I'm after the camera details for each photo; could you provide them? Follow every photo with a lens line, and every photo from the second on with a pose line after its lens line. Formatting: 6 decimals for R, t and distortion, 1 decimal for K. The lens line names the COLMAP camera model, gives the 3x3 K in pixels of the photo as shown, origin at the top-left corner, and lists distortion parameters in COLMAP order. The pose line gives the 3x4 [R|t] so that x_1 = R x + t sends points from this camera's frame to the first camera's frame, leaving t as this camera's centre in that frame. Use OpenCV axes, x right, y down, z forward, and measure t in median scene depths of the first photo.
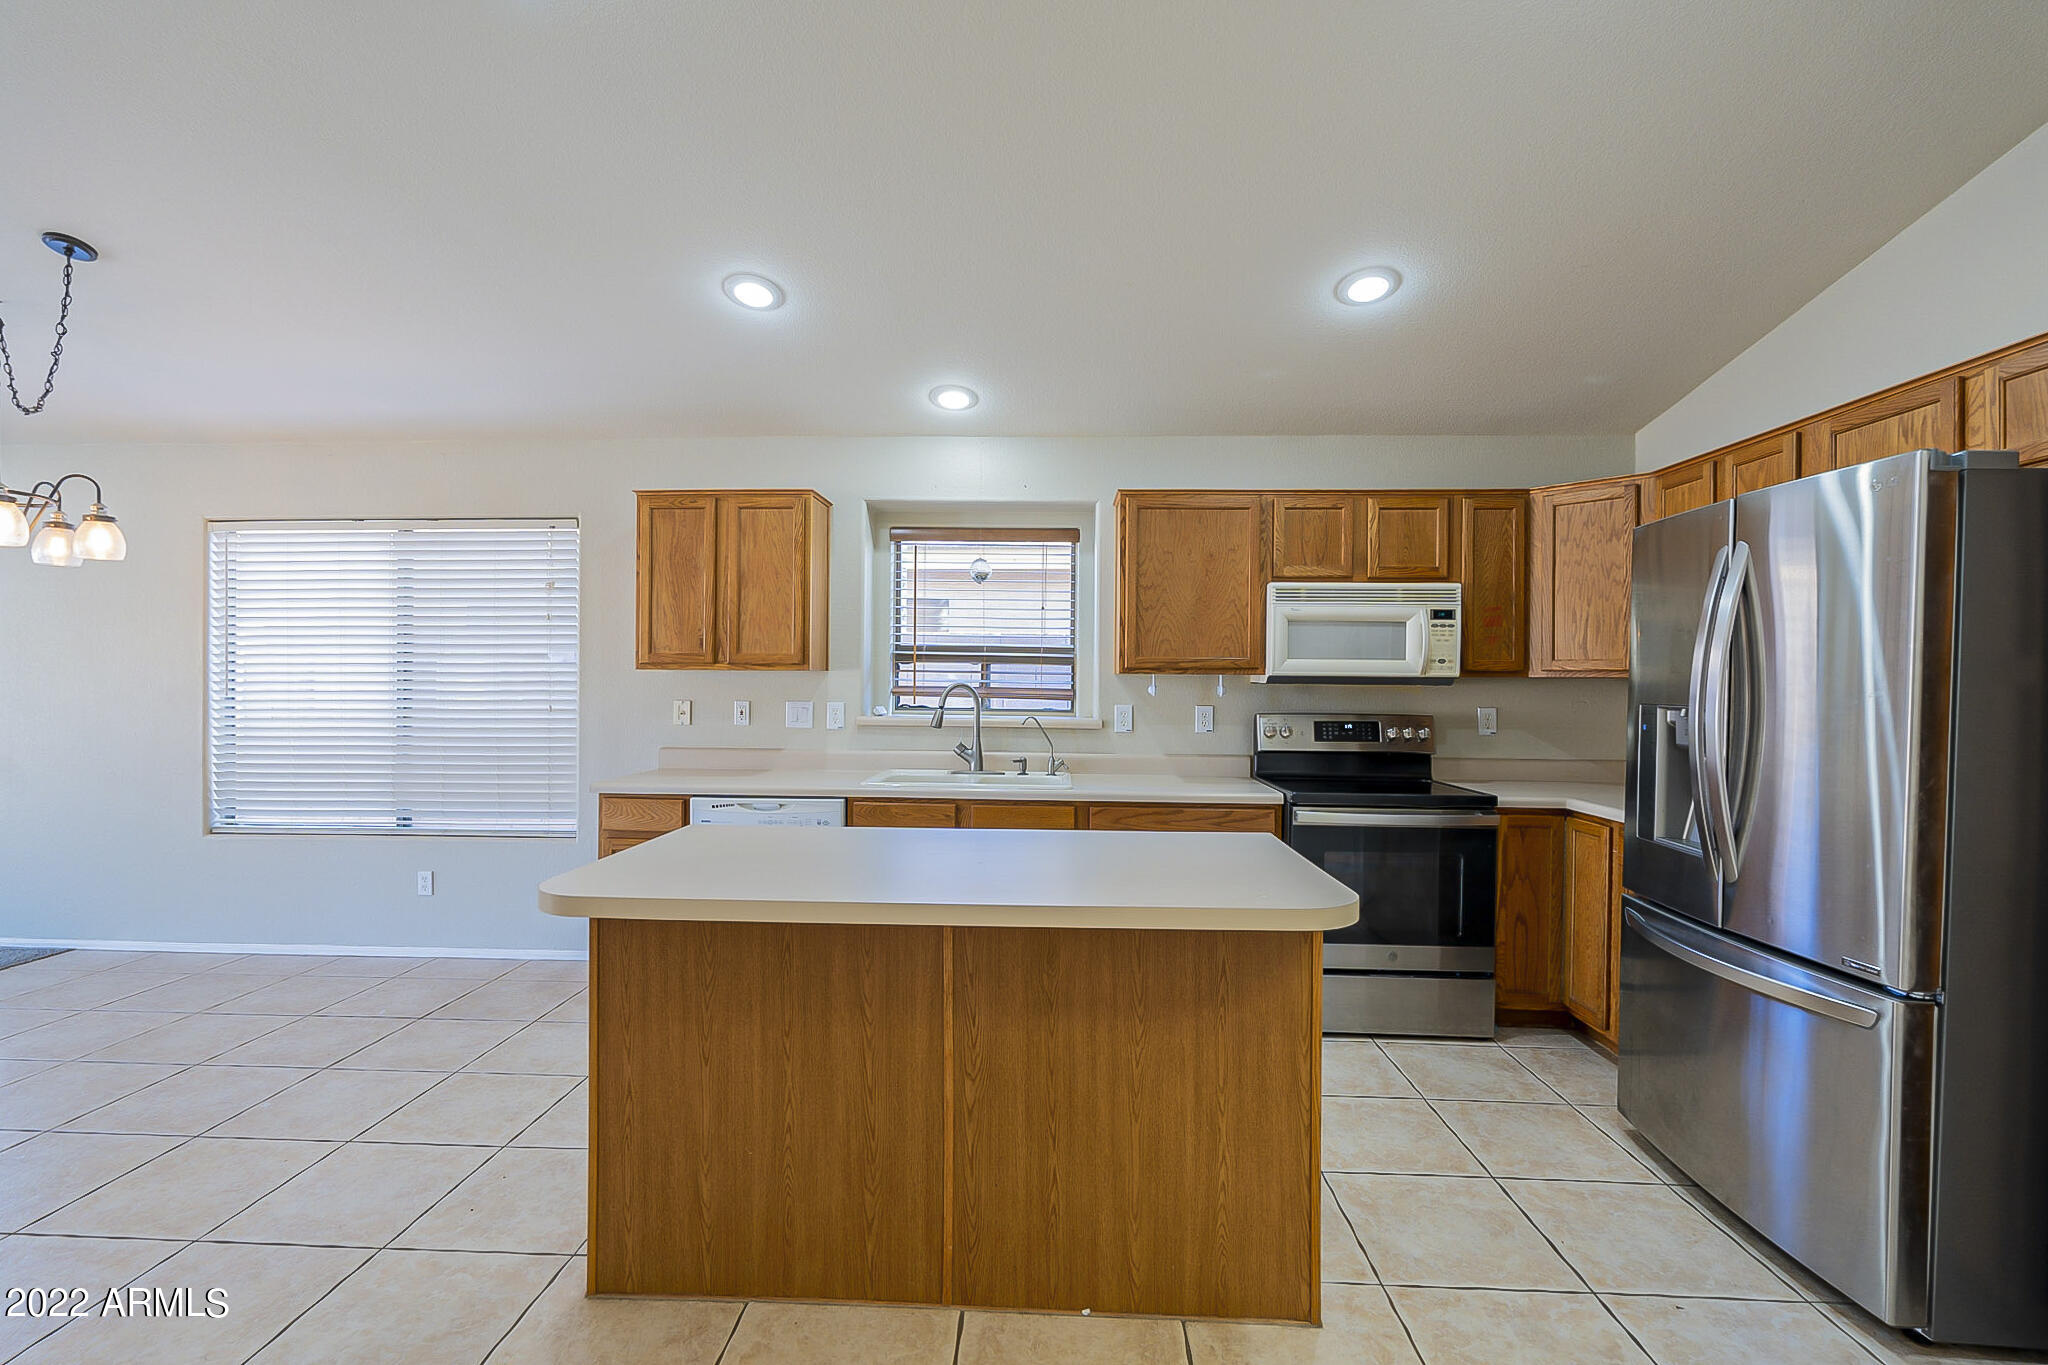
lens RADIAL K [[897.3, 0, 1023.0], [0, 897.3, 686.6], [0, 0, 1]] dist [-0.005383, 0.000547]
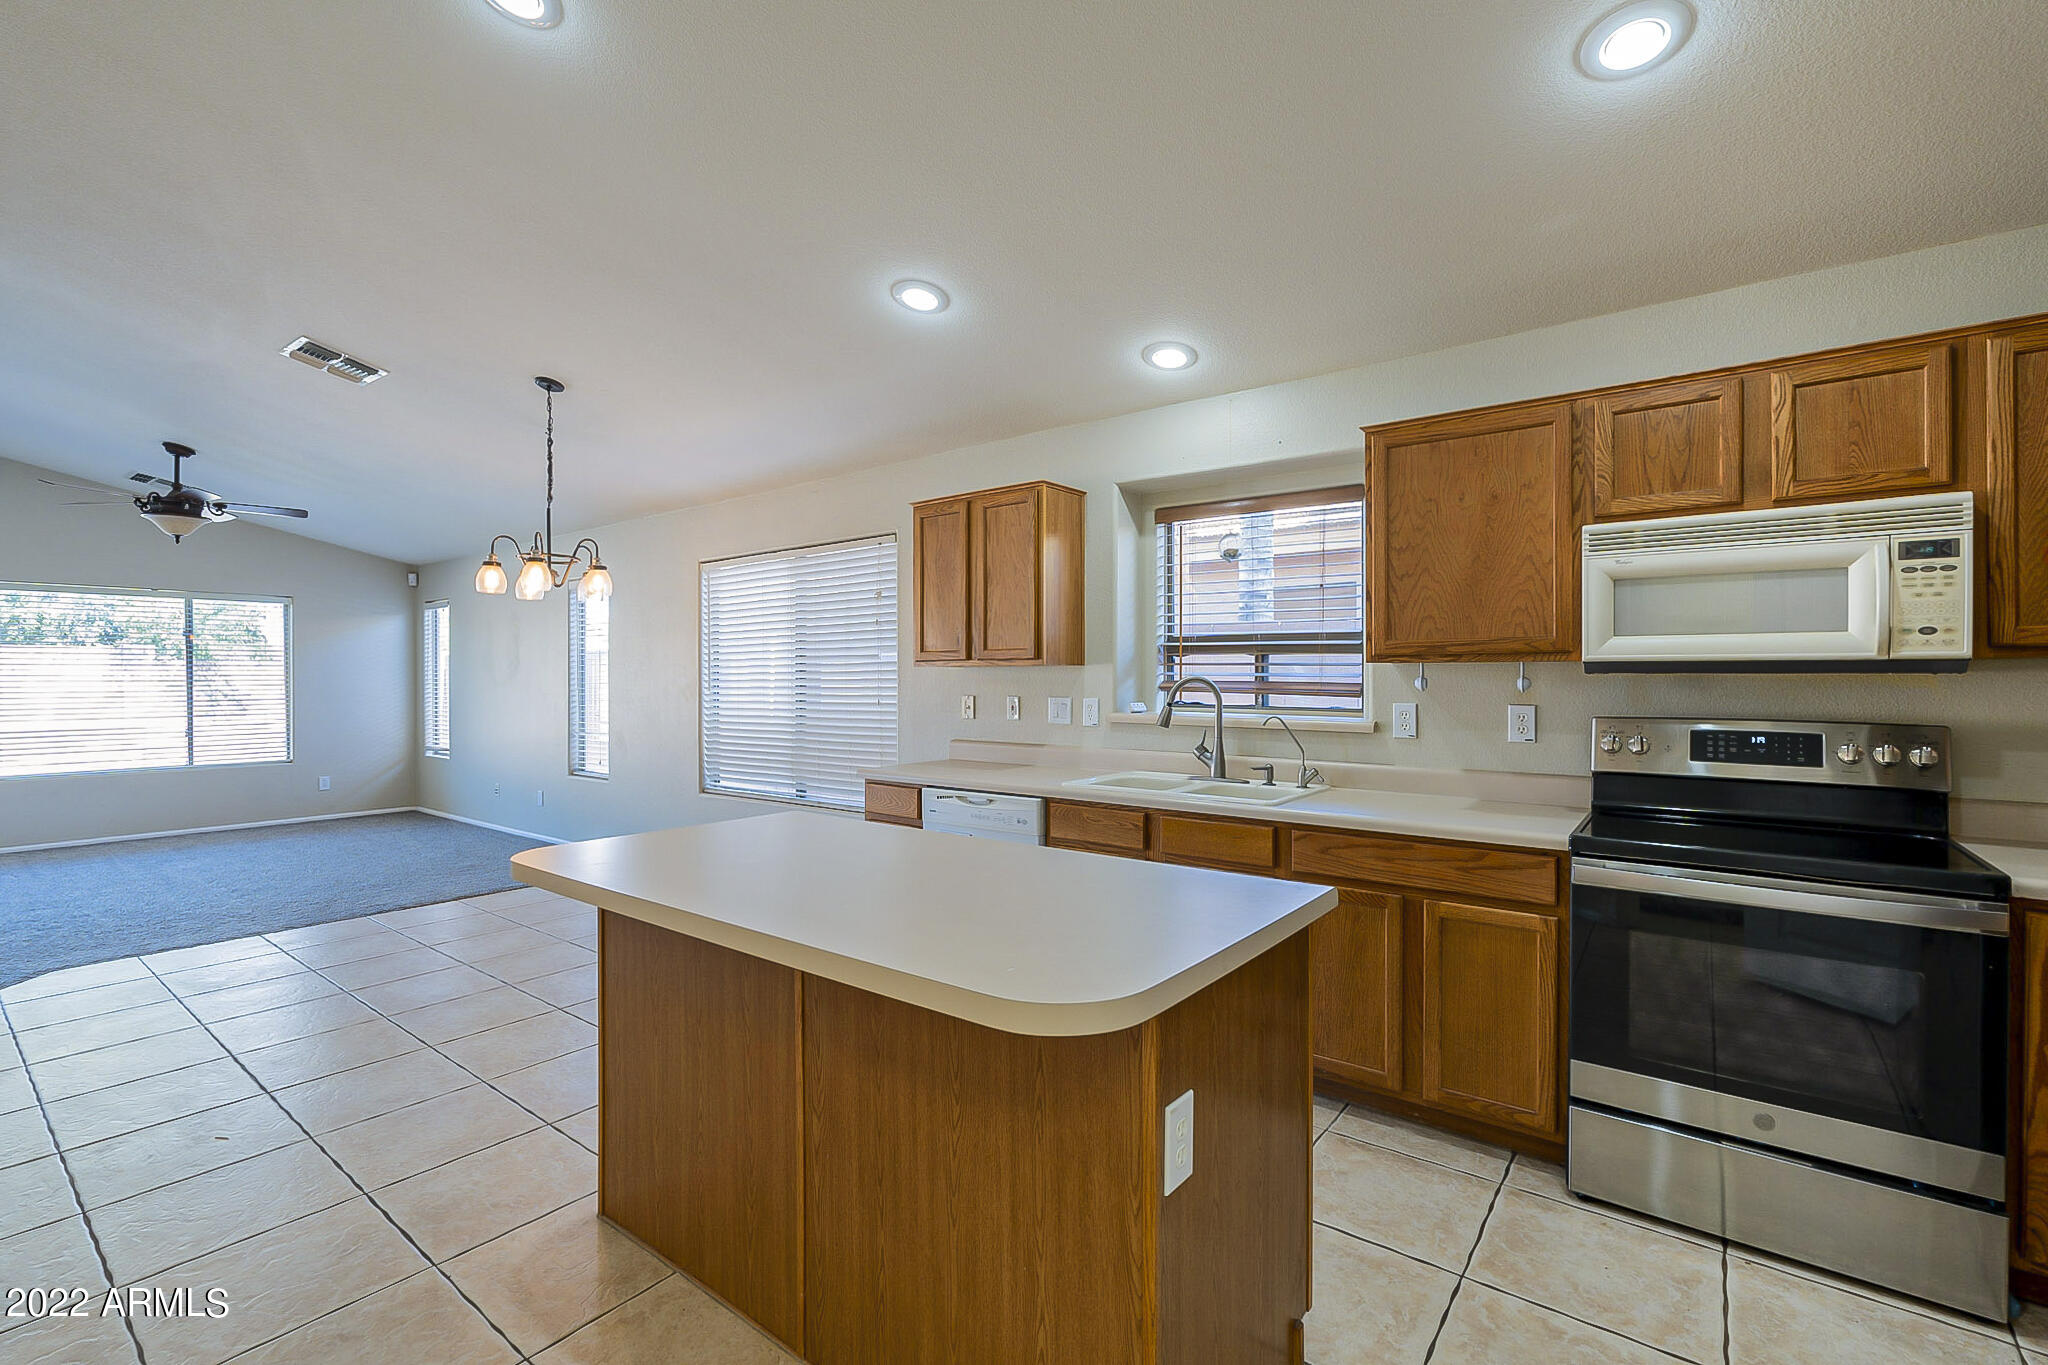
lens RADIAL K [[897.3, 0, 1020.4], [0, 897.3, 677.2], [0, 0, 1]] dist [-0.005383, 0.000547]
pose [[0.814317, -0.008997, -0.580351, 0.313050], [0.005069, 0.999952, -0.008390, 0.003194], [0.580398, 0.003890, 0.814323, 0.190056]]
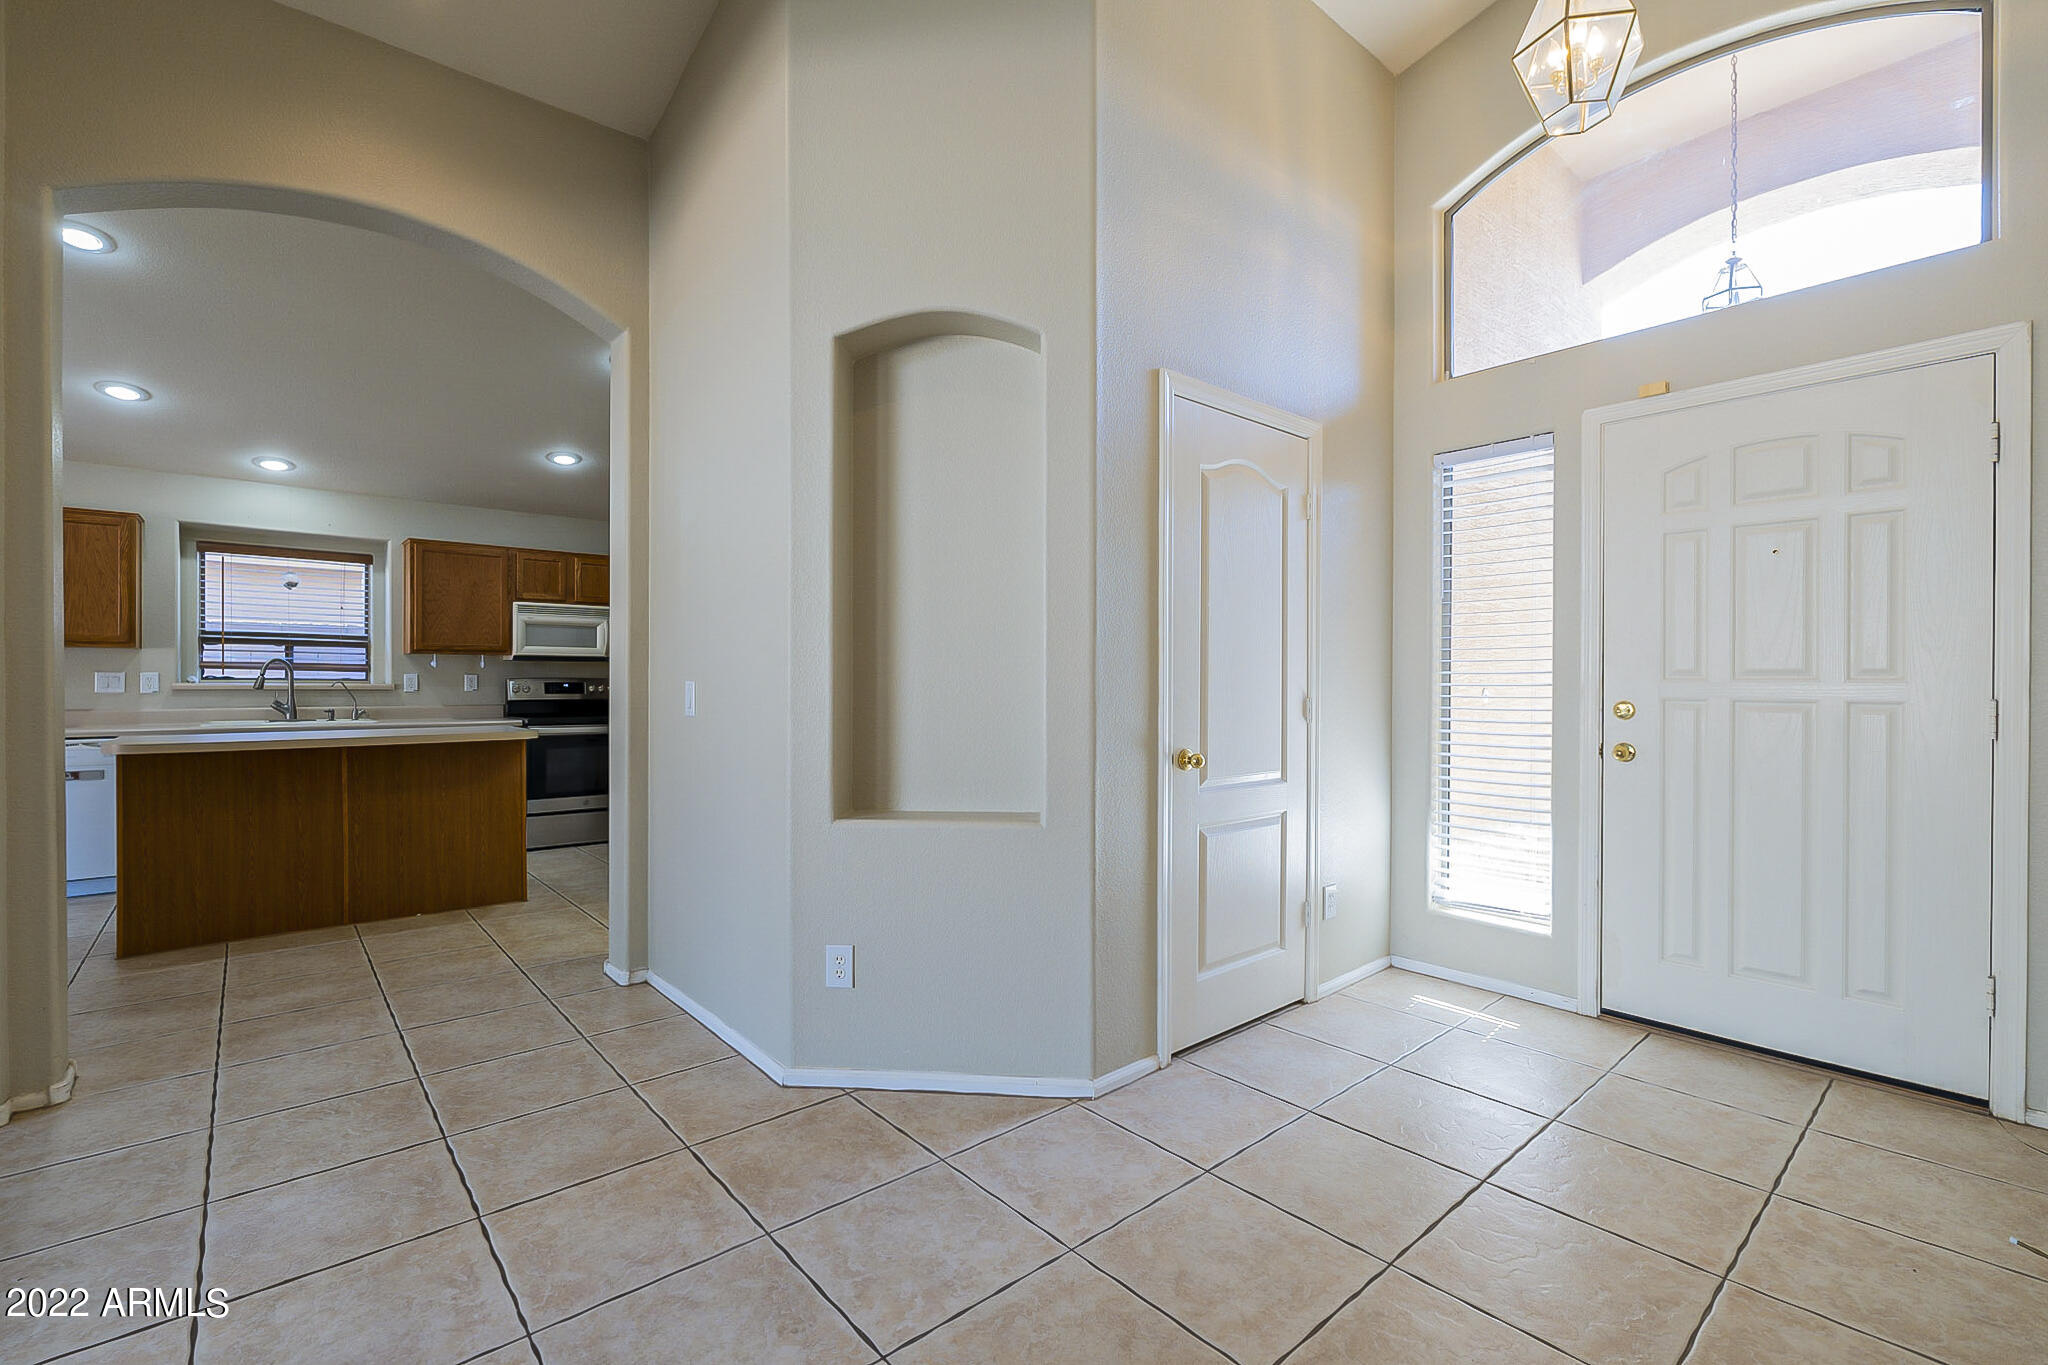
lens RADIAL K [[897.3, 0, 1025.0], [0, 897.3, 683.8], [0, 0, 1]] dist [-0.005383, 0.000547]
pose [[0.727243, -0.009126, 0.686320, -0.189721], [0.008293, 0.999955, 0.004510, 0.041858], [-0.686330, 0.002412, 0.727286, -0.905823]]
